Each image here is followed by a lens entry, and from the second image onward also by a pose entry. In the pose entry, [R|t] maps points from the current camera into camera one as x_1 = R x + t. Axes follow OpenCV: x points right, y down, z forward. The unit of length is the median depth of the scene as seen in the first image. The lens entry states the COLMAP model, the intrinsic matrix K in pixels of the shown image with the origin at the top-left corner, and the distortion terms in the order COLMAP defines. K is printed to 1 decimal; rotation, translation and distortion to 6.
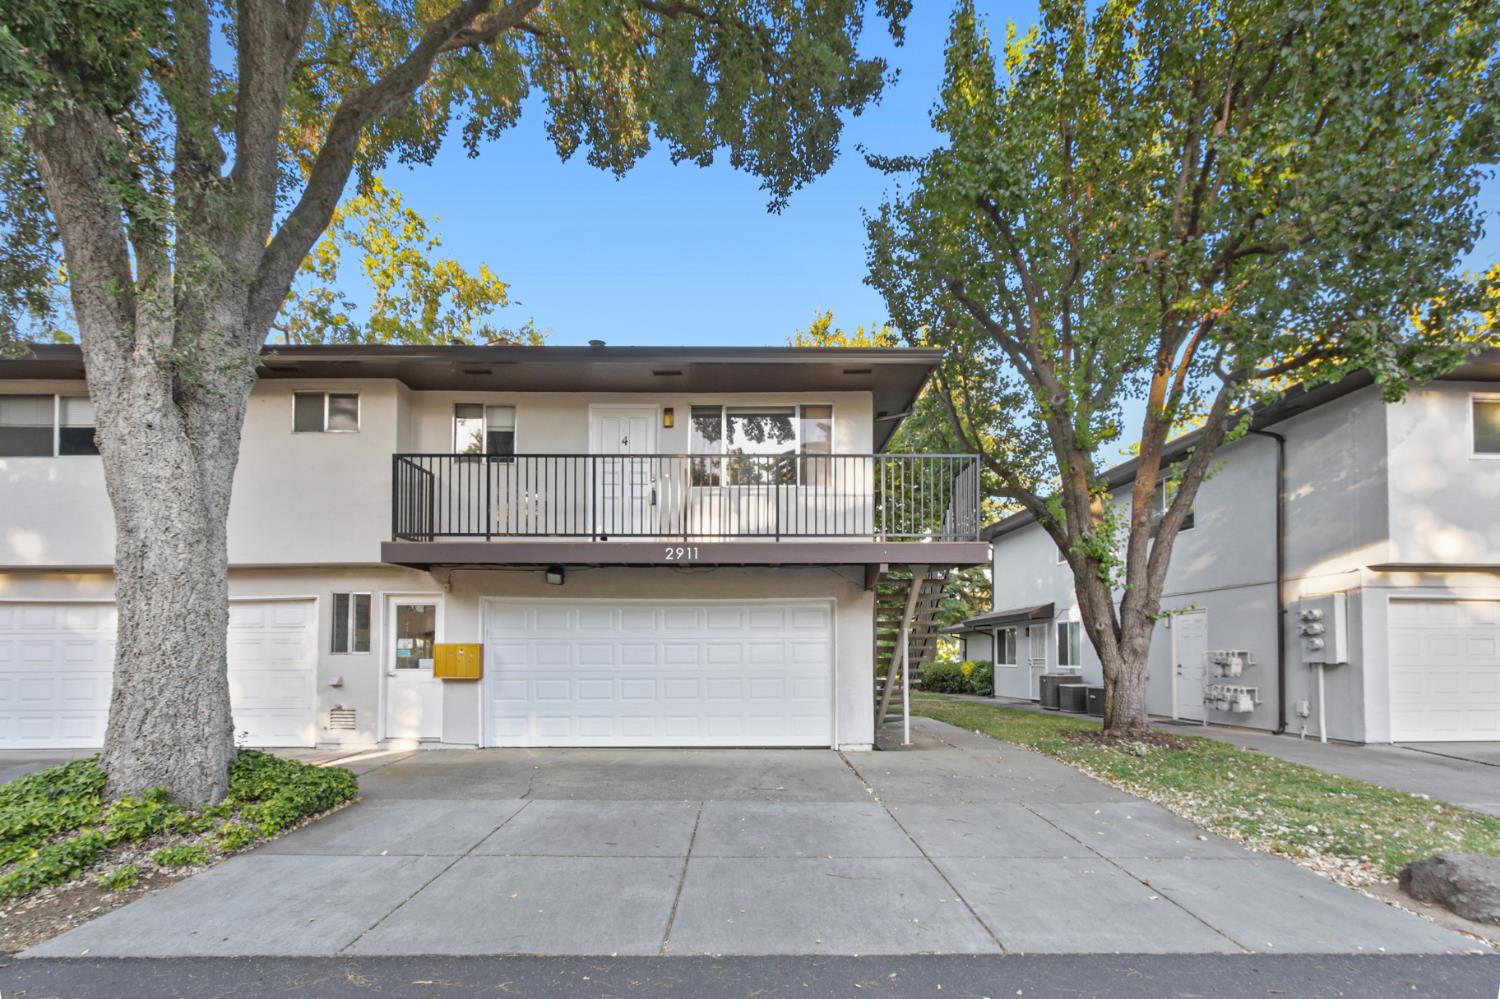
lens RADIAL K [[687.6, 0, 752.7], [0, 687.6, 637.8], [0, 0, 1]] dist [-0.002755, 0.001299]
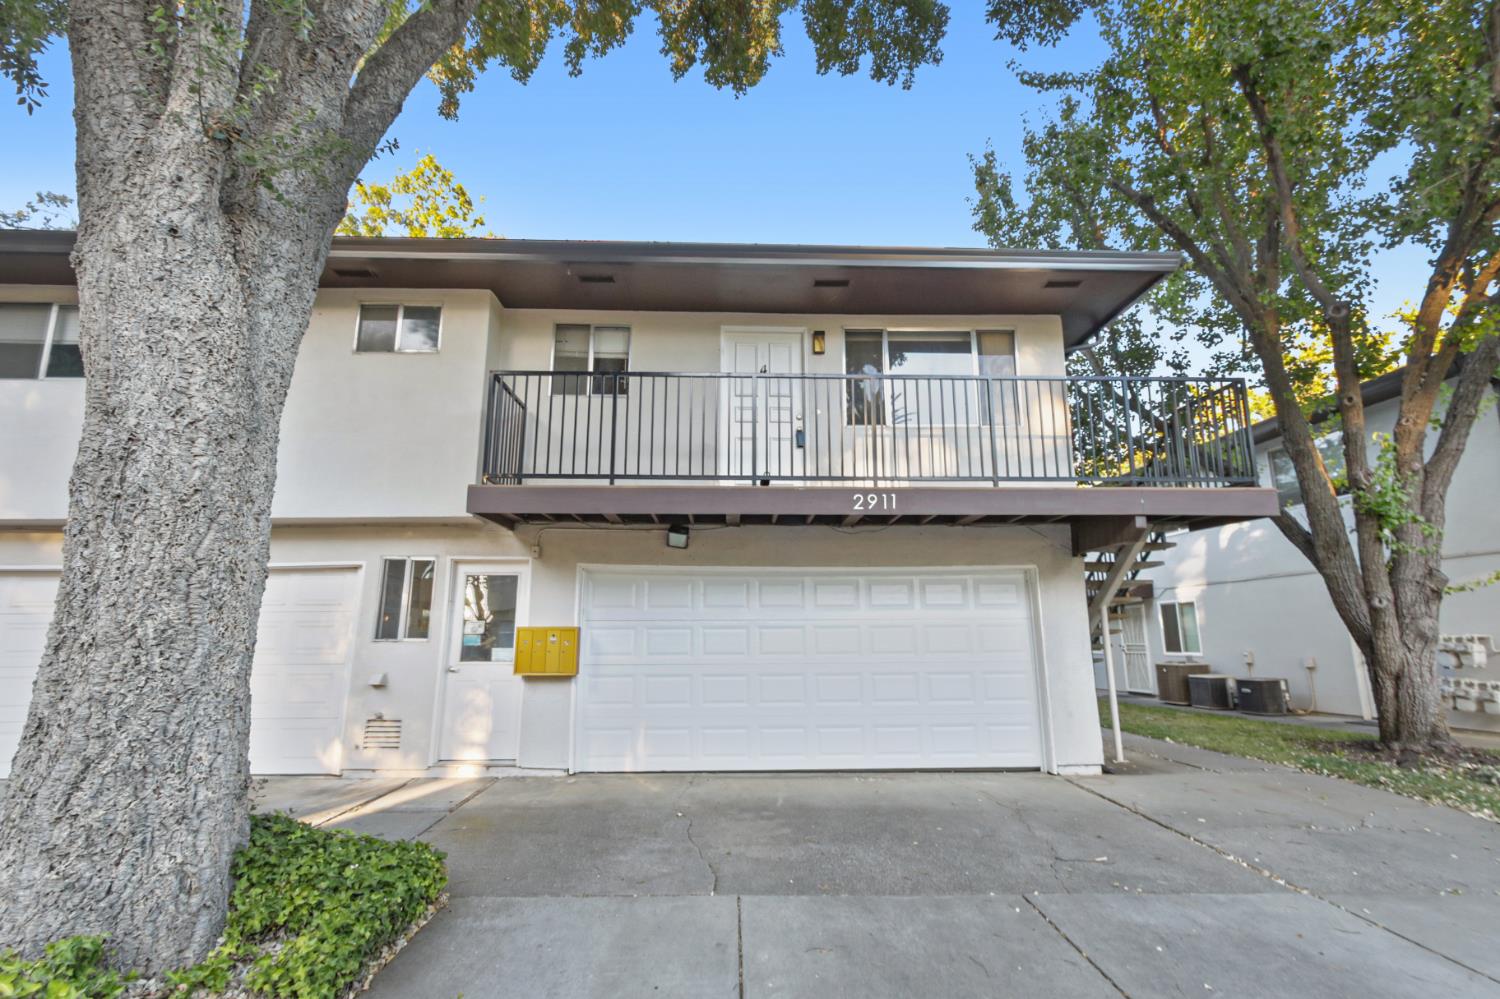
lens RADIAL K [[678.9, 0, 751.1], [0, 678.9, 508.5], [0, 0, 1]] dist [-0.000520, 0.000691]
pose [[0.999965, 0.000189, 0.008306, -0.237654], [0.001187, 0.986248, -0.165268, 0.004297], [-0.008223, 0.165272, 0.986214, 0.281422]]
